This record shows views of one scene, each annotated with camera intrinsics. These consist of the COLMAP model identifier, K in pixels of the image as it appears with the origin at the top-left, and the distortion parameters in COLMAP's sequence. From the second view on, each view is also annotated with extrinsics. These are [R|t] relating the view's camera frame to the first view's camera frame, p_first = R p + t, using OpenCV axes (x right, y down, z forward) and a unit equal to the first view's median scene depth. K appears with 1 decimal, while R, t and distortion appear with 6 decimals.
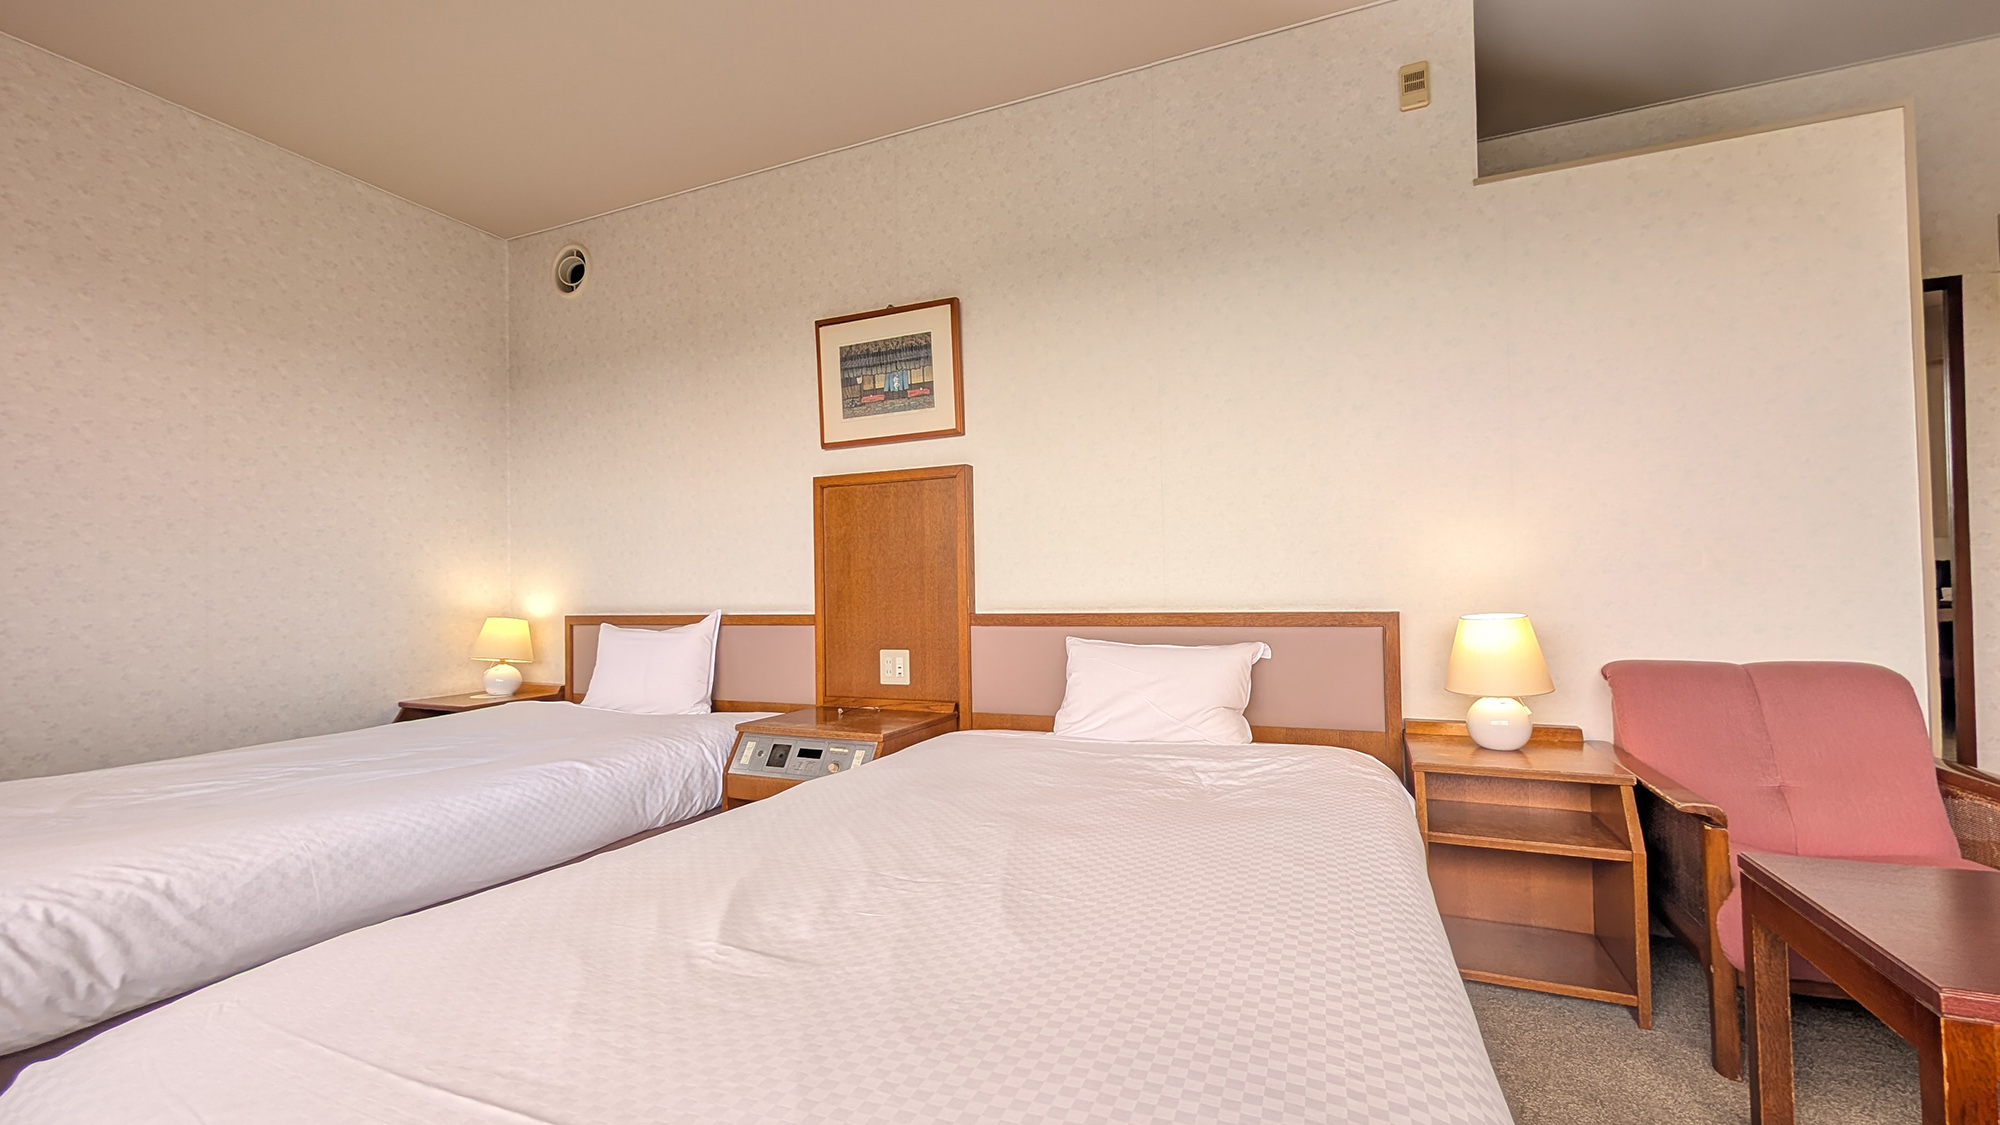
lens RADIAL K [[773.0, 0, 1007.9], [0, 773.0, 572.3], [0, 0, 1]] dist [0.002531, 0.000103]
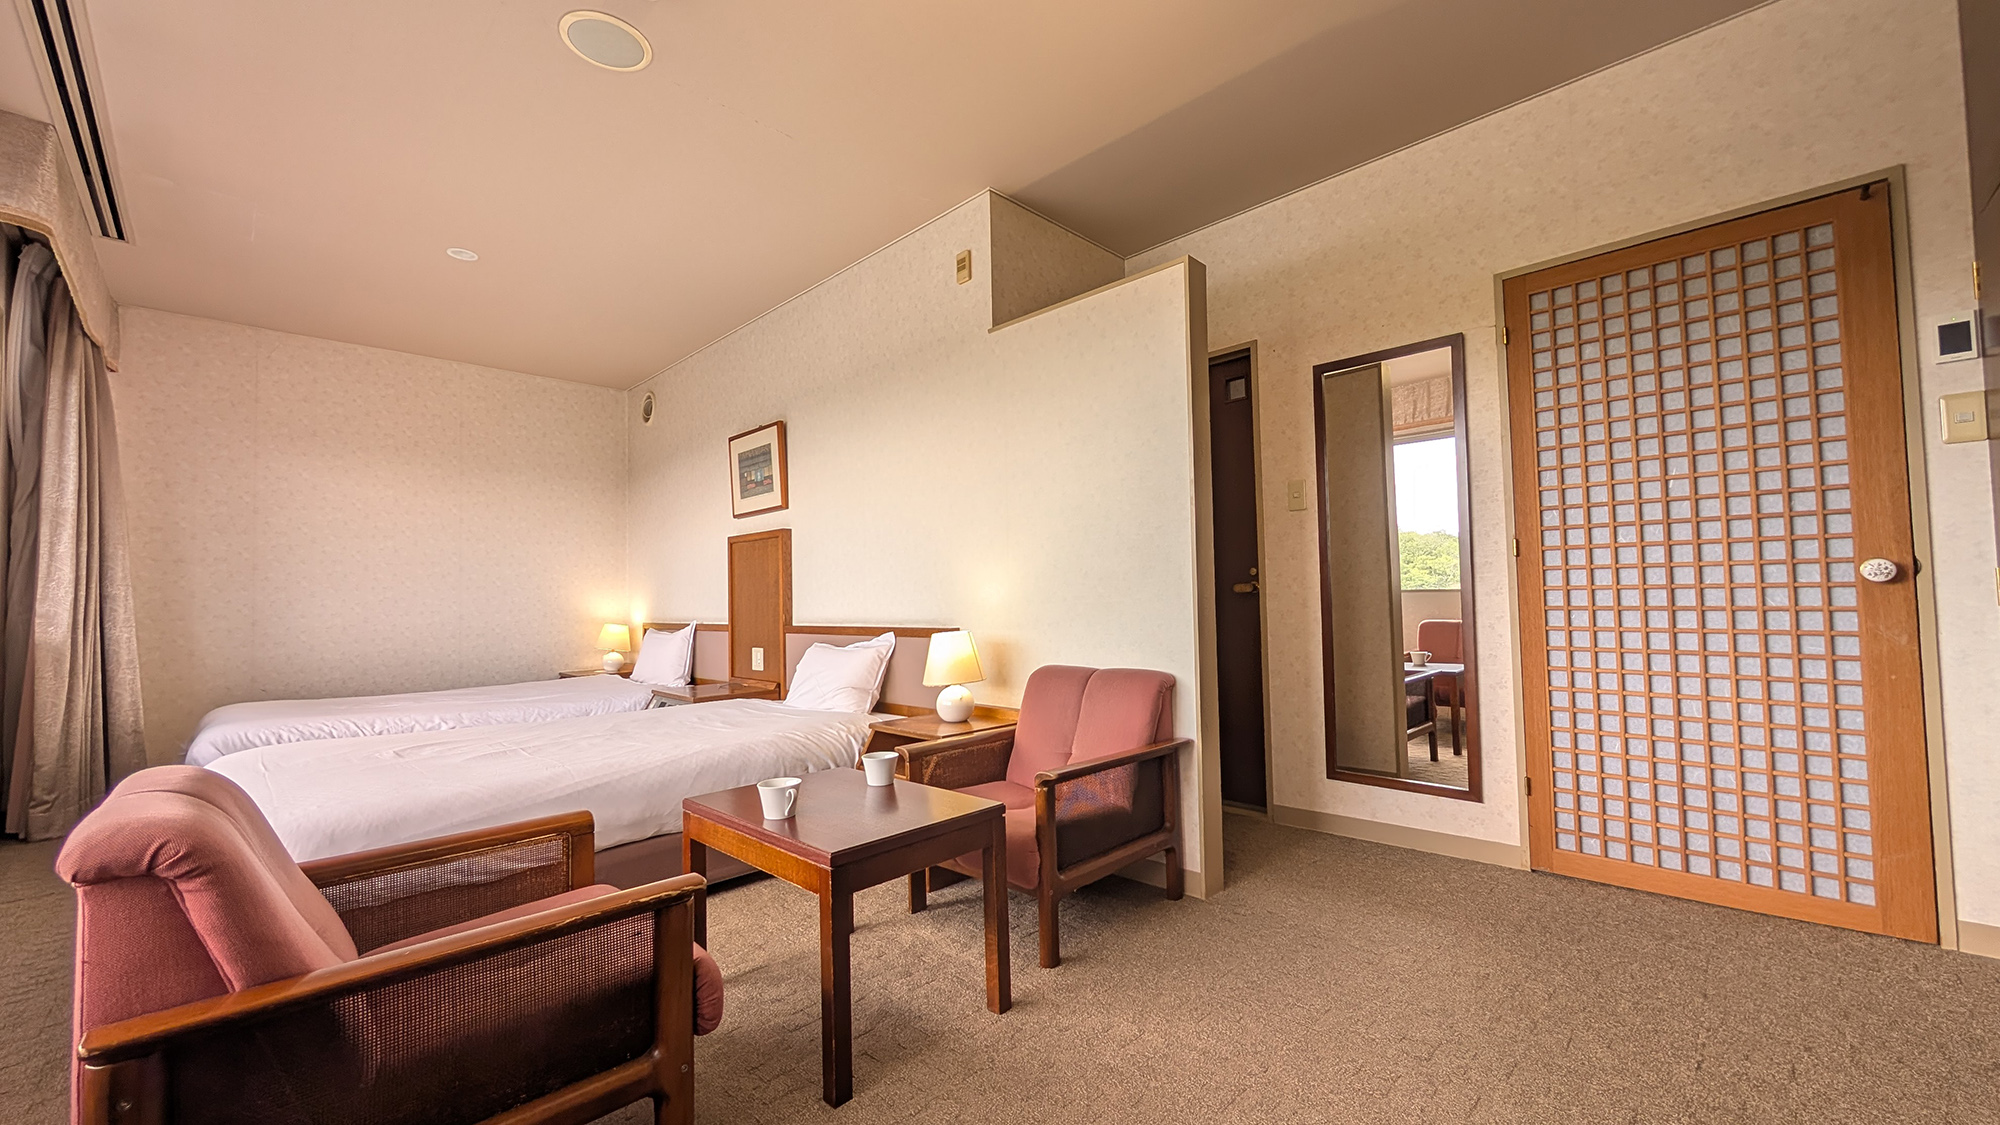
lens RADIAL K [[769.0, 0, 1032.0], [0, 769.0, 565.5], [0, 0, 1]] dist [0.000302, 0.000056]
pose [[0.928880, -0.019103, -0.369887, 0.949854], [0.016860, 0.999815, -0.009296, -0.042221], [0.369996, 0.002399, 0.929030, -0.238108]]
